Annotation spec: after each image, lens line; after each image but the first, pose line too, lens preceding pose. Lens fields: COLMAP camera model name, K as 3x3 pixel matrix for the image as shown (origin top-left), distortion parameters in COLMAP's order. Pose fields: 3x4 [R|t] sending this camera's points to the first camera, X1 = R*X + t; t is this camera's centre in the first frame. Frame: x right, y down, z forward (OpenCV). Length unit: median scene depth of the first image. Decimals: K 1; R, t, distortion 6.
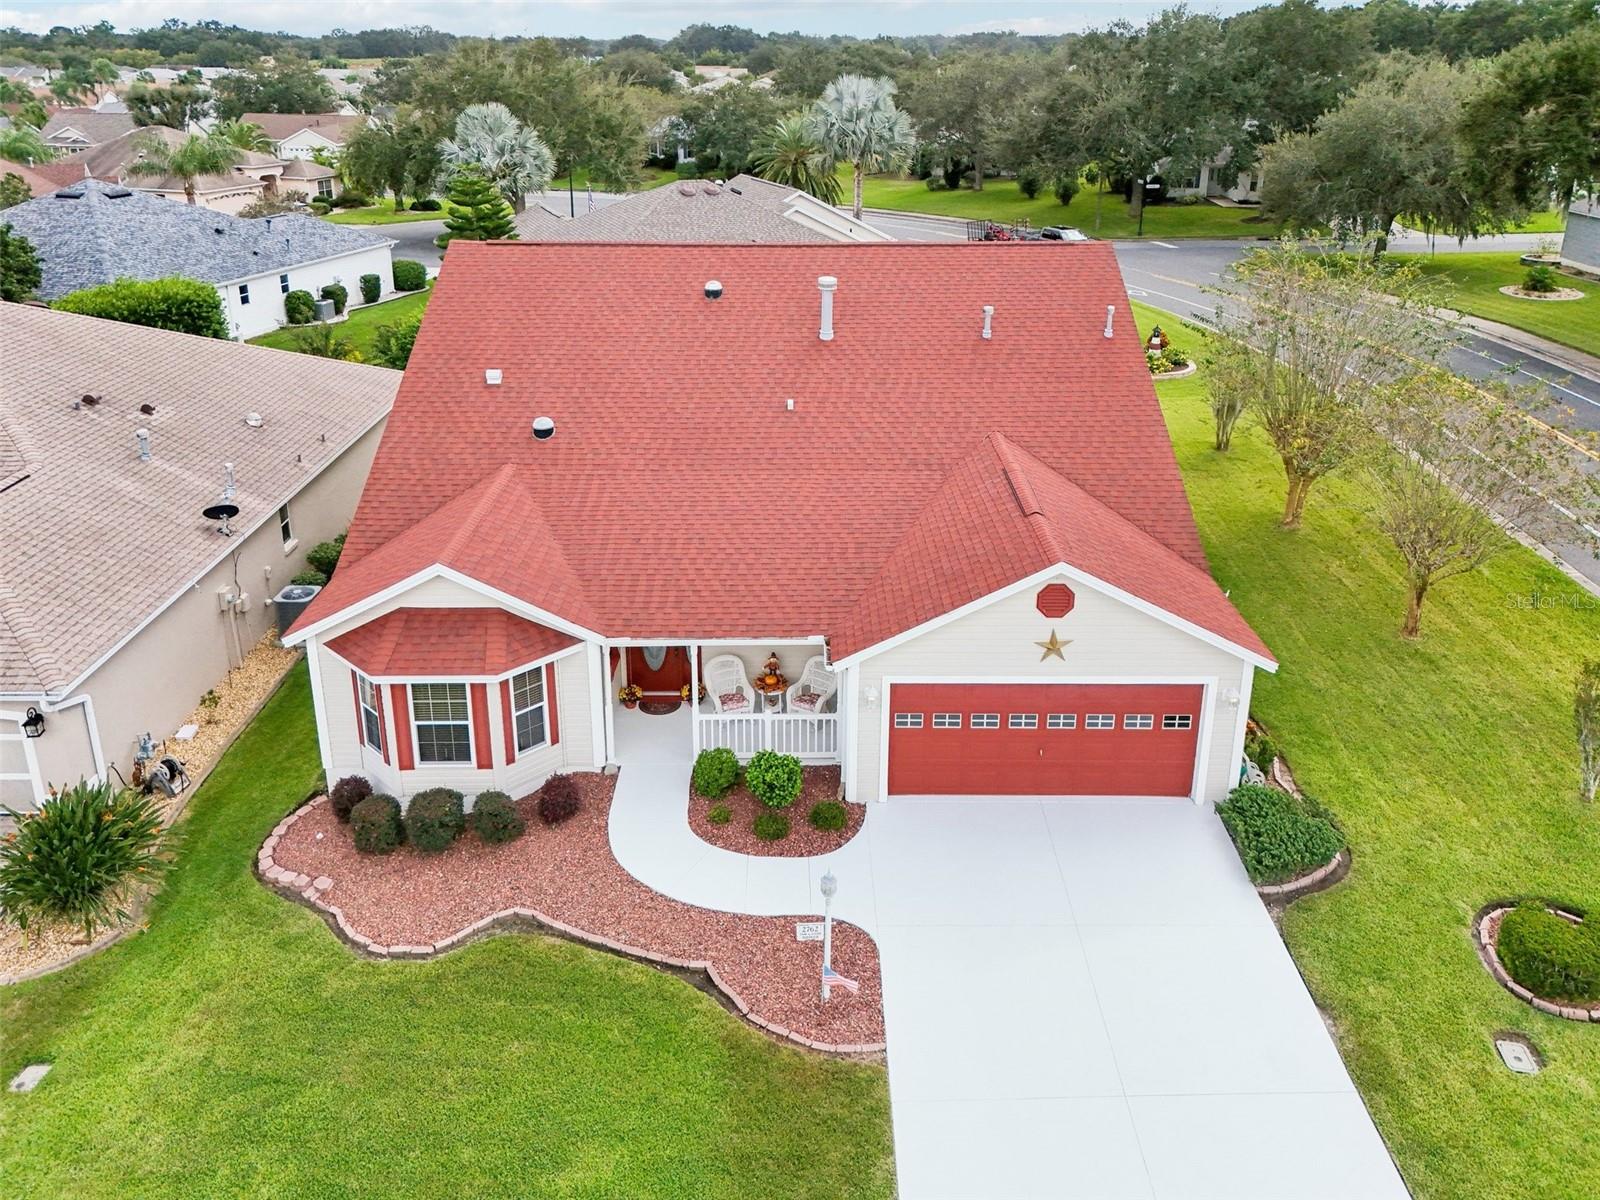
lens RADIAL K [[1241.6, 0, 817.4], [0, 1241.6, 455.4], [0, 0, 1]] dist [0.046240, -0.031512]
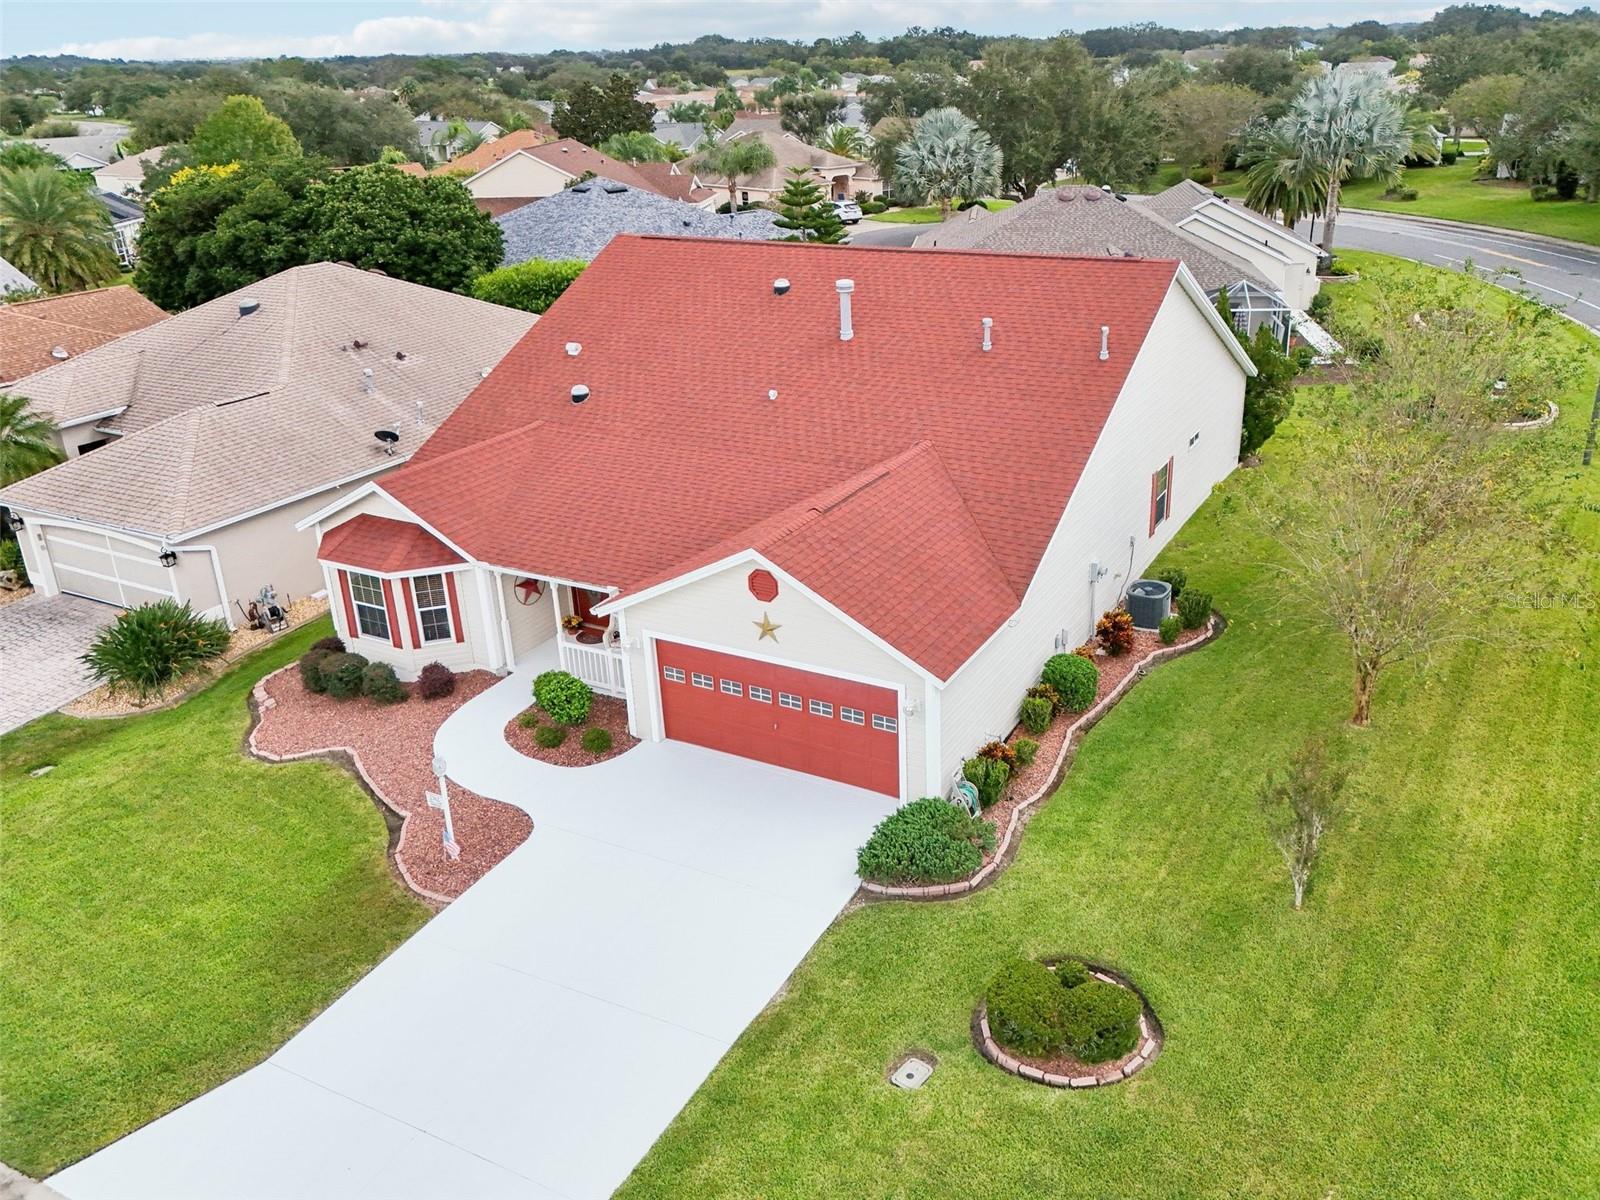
lens RADIAL K [[1292.2, 0, 888.5], [0, 1292.2, 524.6], [0, 0, 1]] dist [0.047296, -0.027780]
pose [[0.881793, 0.137382, -0.451184, 0.746660], [-0.119178, 0.990495, 0.068677, -0.023076], [0.456330, -0.006787, 0.889785, 0.051835]]
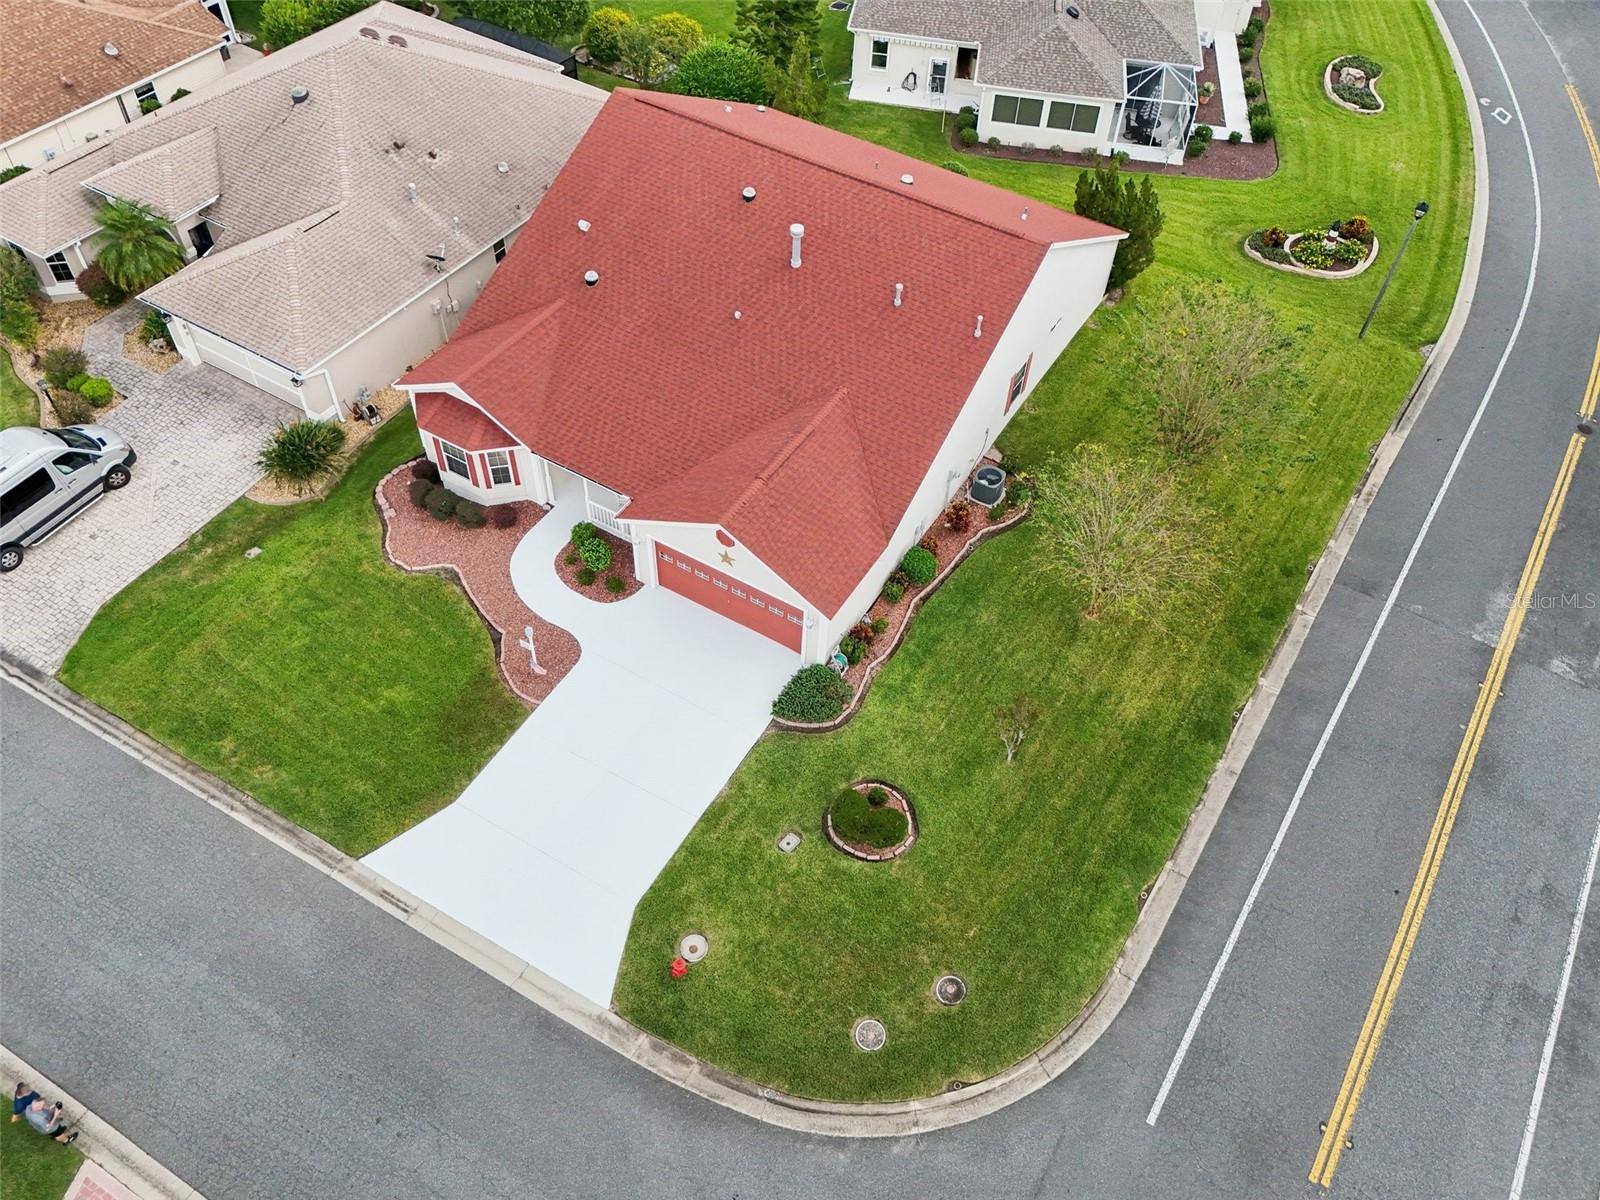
lens RADIAL K [[1255.7, 0, 860.4], [0, 1255.7, 571.0], [0, 0, 1]] dist [0.052007, -0.040591]
pose [[0.864097, 0.405409, -0.298295, 0.845250], [-0.214092, 0.832408, 0.511138, -0.731947], [0.455523, -0.377810, 0.806076, -0.313114]]
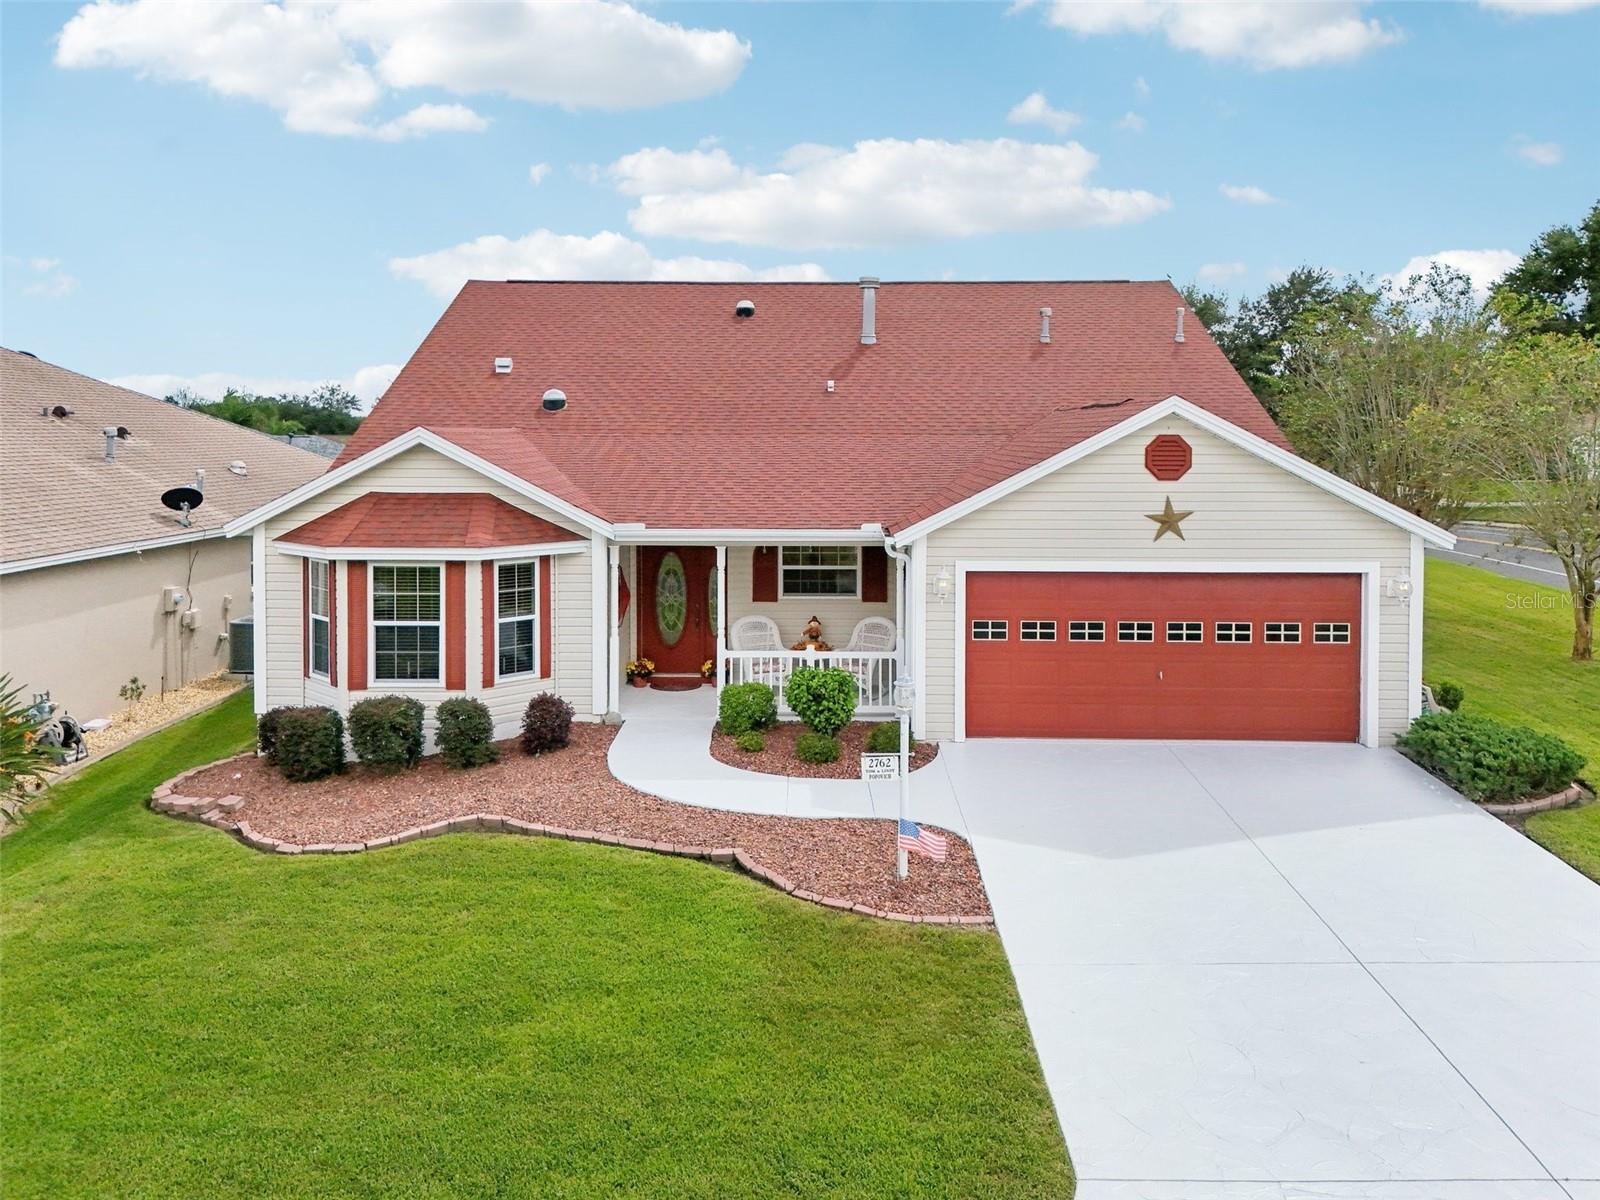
lens RADIAL K [[1246.9, 0, 804.6], [0, 1246.9, 443.0], [0, 0, 1]] dist [0.037833, -0.020524]
pose [[0.999742, -0.002803, -0.022559, -0.026384], [-0.004117, 0.953642, -0.300917, 0.337797], [0.022357, 0.300932, 0.953384, 0.200047]]
